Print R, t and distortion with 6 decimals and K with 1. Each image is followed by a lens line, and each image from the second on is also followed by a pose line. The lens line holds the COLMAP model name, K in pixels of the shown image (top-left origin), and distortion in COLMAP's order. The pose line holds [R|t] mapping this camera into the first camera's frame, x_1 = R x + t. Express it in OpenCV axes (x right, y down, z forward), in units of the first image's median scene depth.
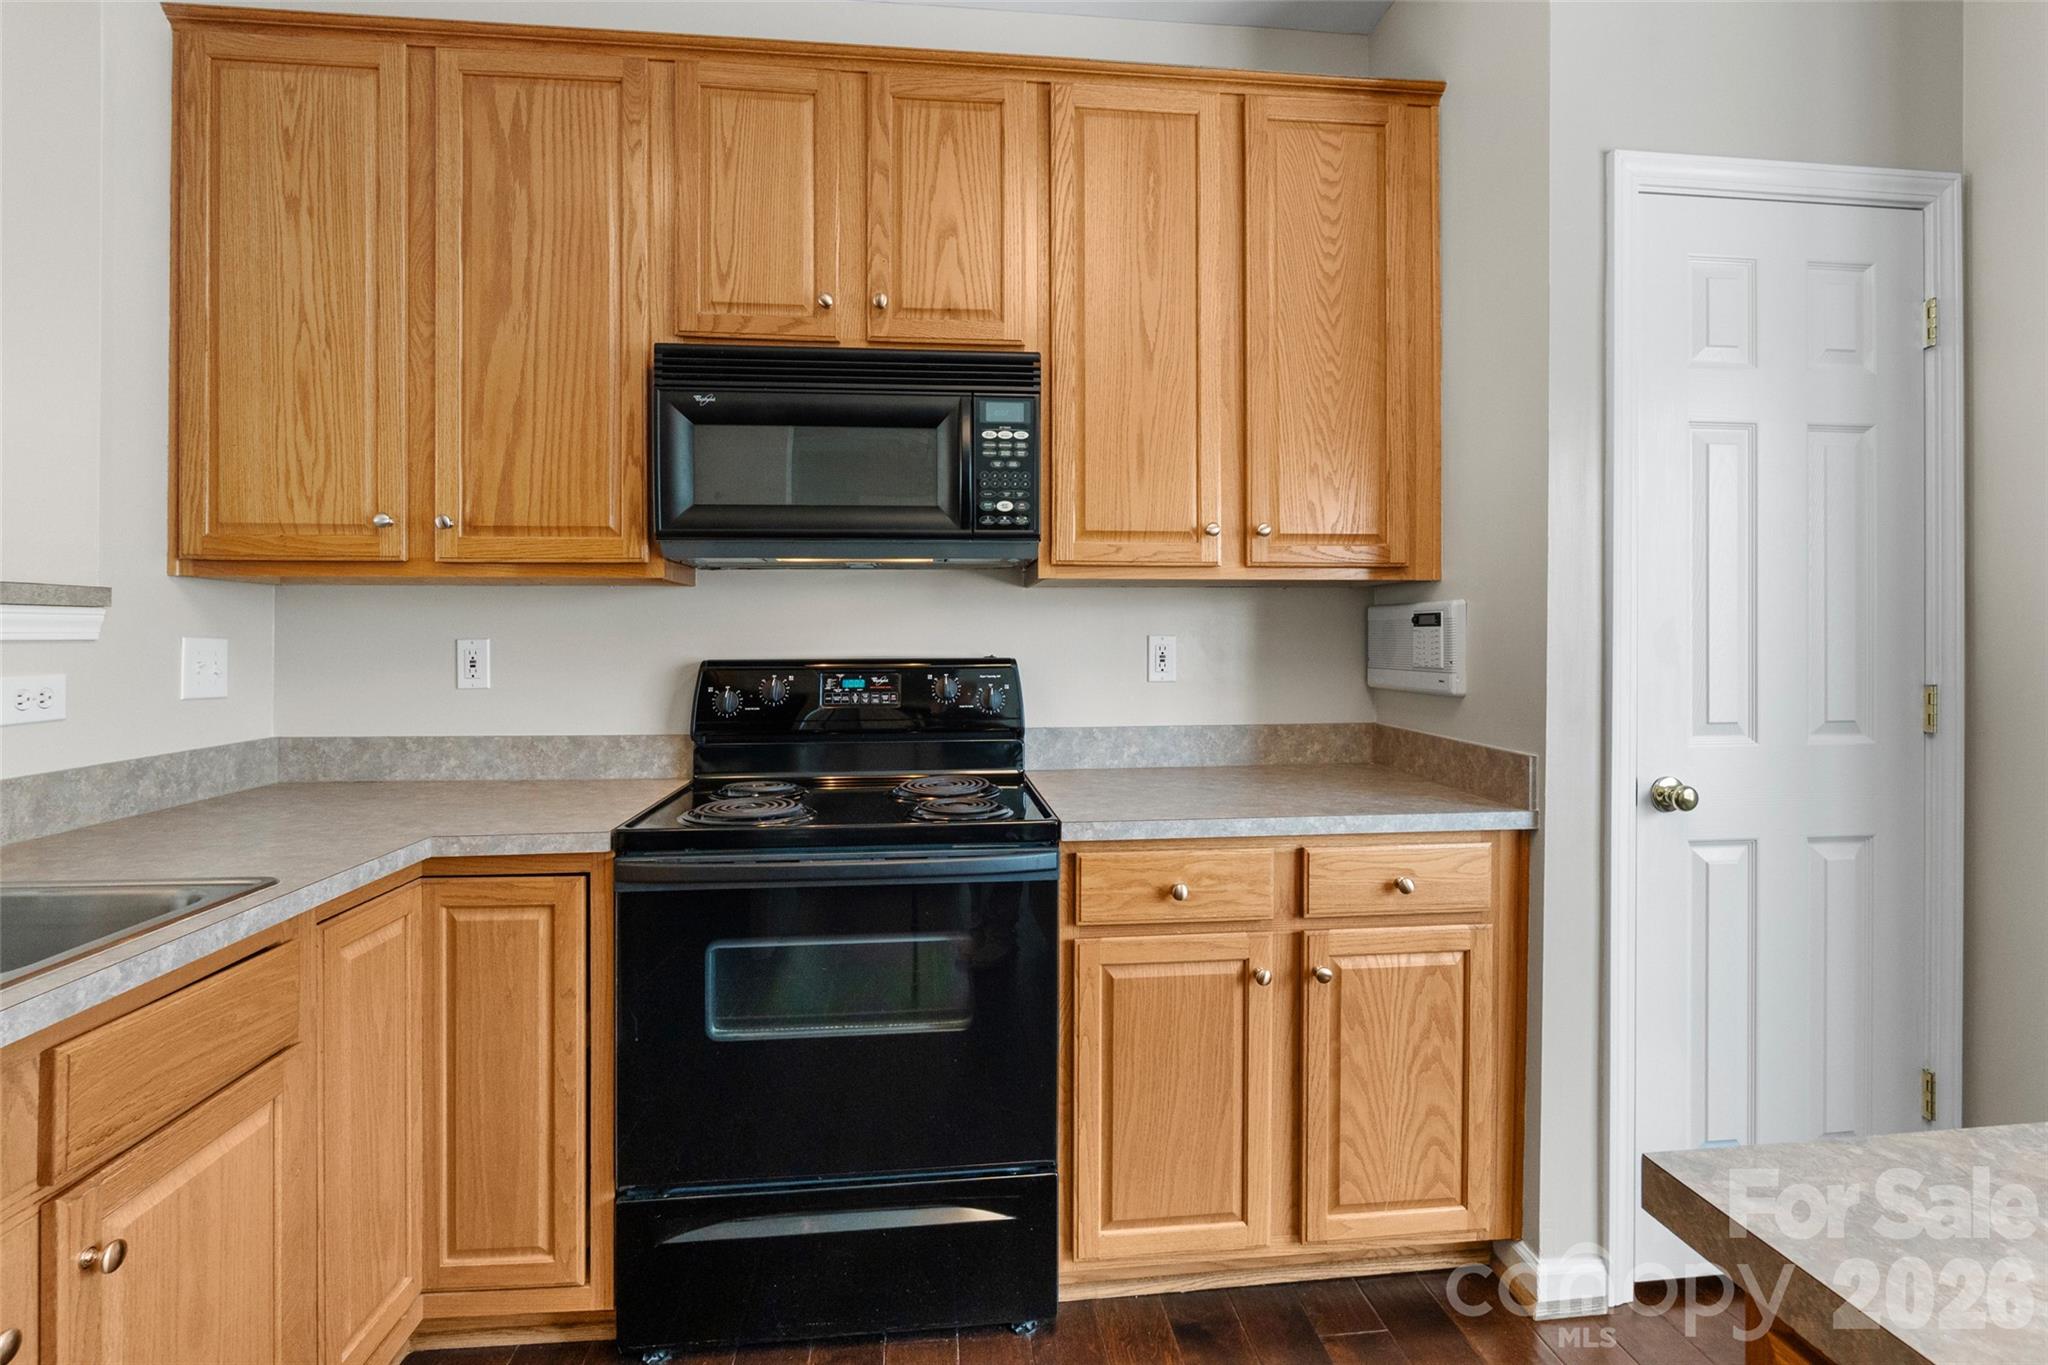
lens RADIAL K [[960.1, 0, 1024.9], [0, 960.1, 638.5], [0, 0, 1]] dist [-0.001825, 0.000254]
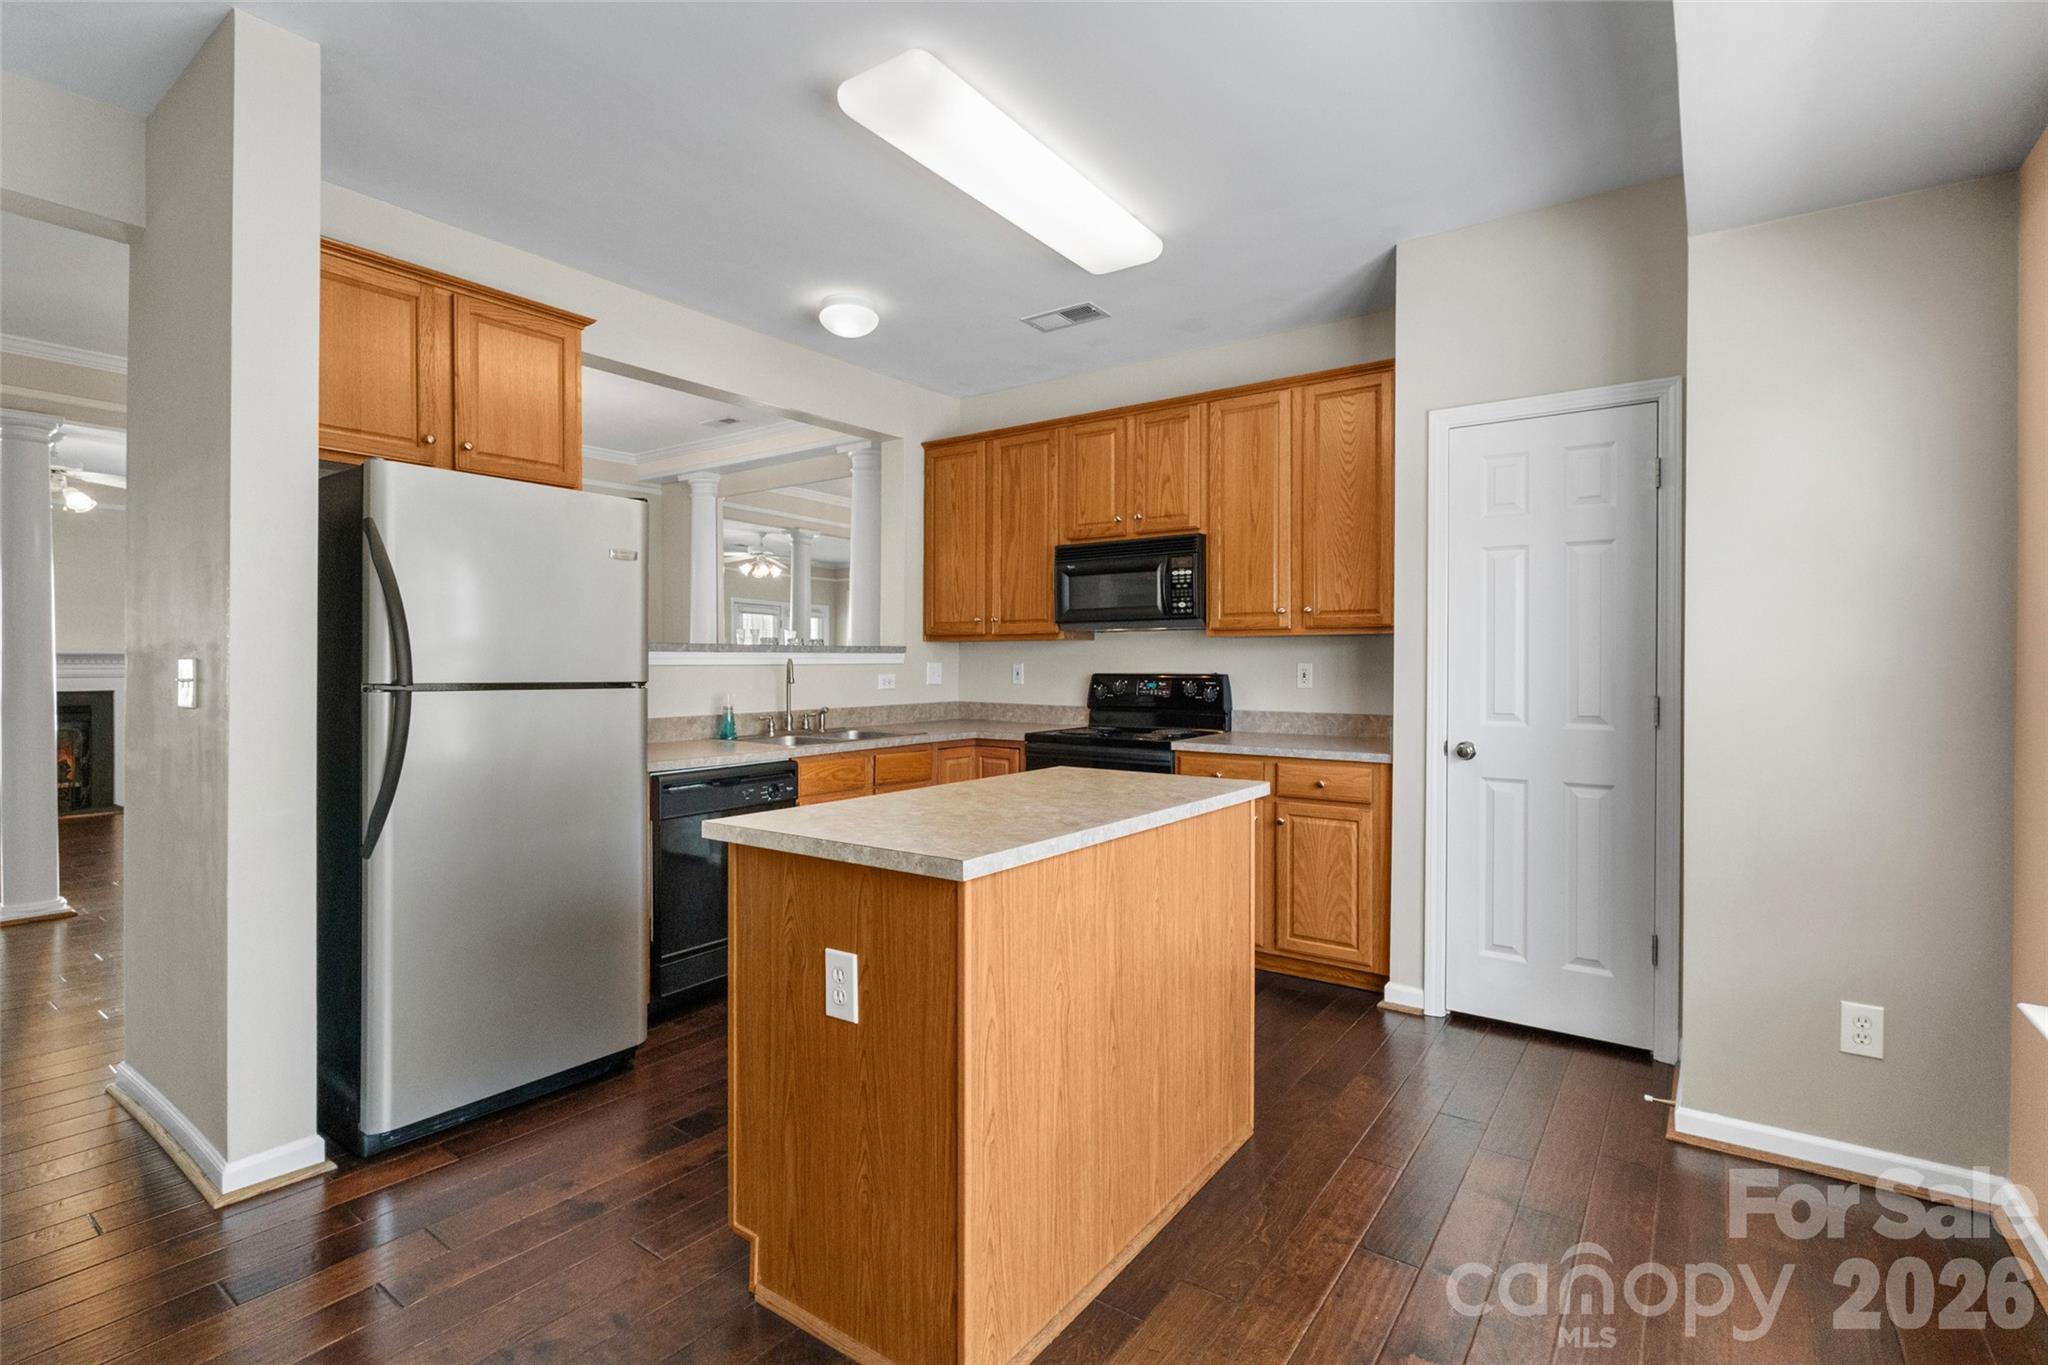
lens RADIAL K [[963.0, 0, 1026.4], [0, 963.0, 657.8], [0, 0, 1]] dist [-0.004164, -0.001017]
pose [[0.743370, 0.000856, -0.668880, 1.202244], [-0.002407, 0.999996, -0.001396, -0.011571], [0.668876, 0.002648, 0.743369, -0.890725]]
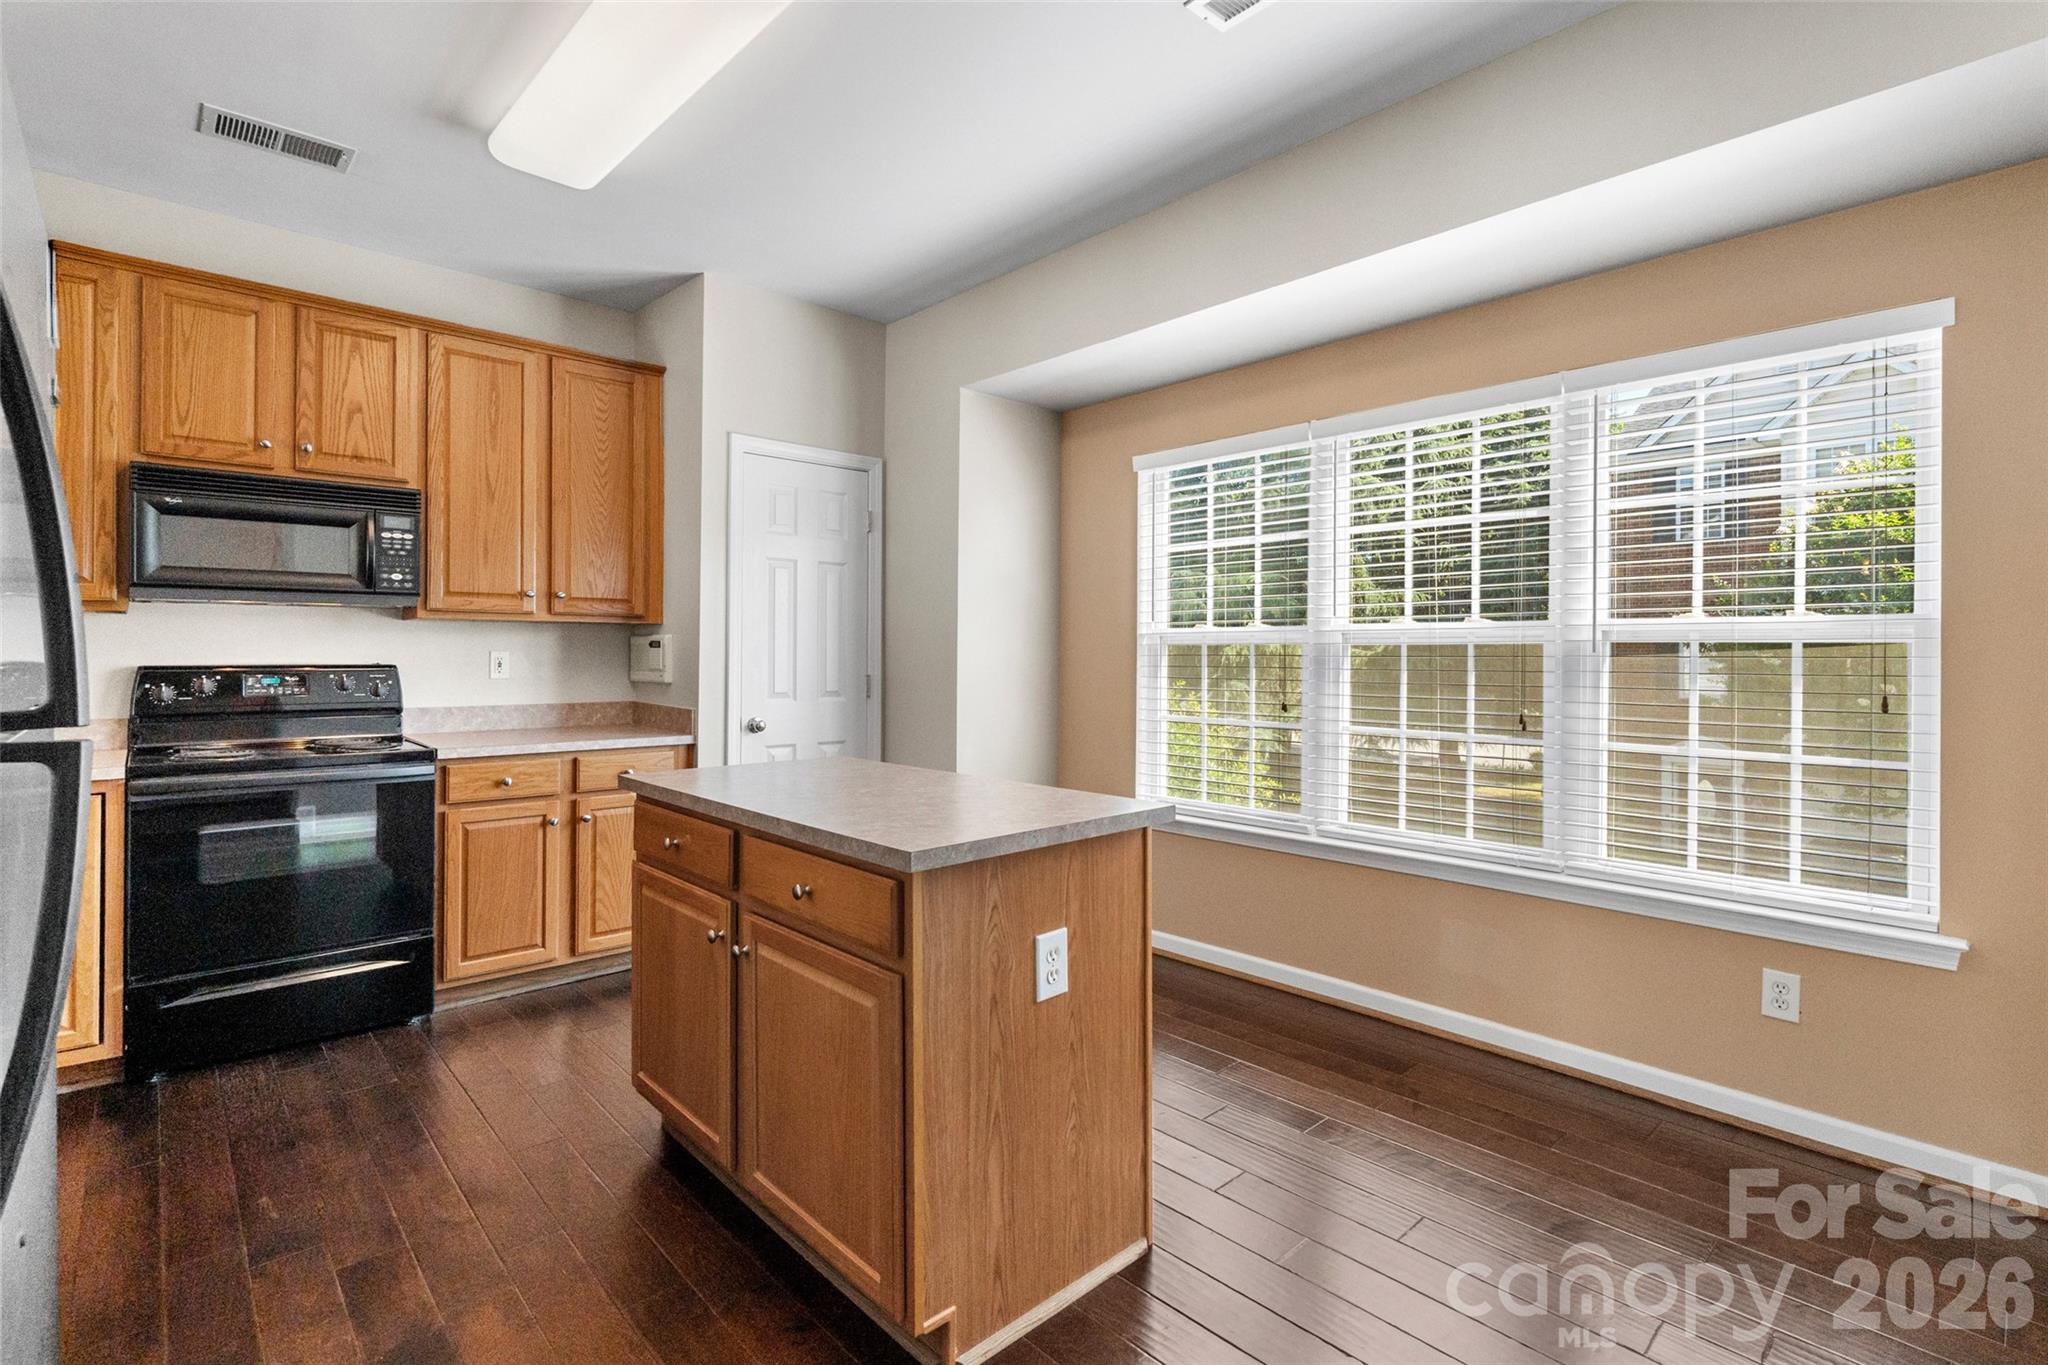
lens RADIAL K [[942.8, 0, 1025.0], [0, 942.8, 656.7], [0, 0, 1]] dist [-0.004829, -0.000567]
pose [[0.799186, 0.004622, 0.601066, -0.135366], [-0.007914, 0.999965, 0.002833, -0.006468], [-0.601032, -0.007021, 0.799194, -1.052889]]
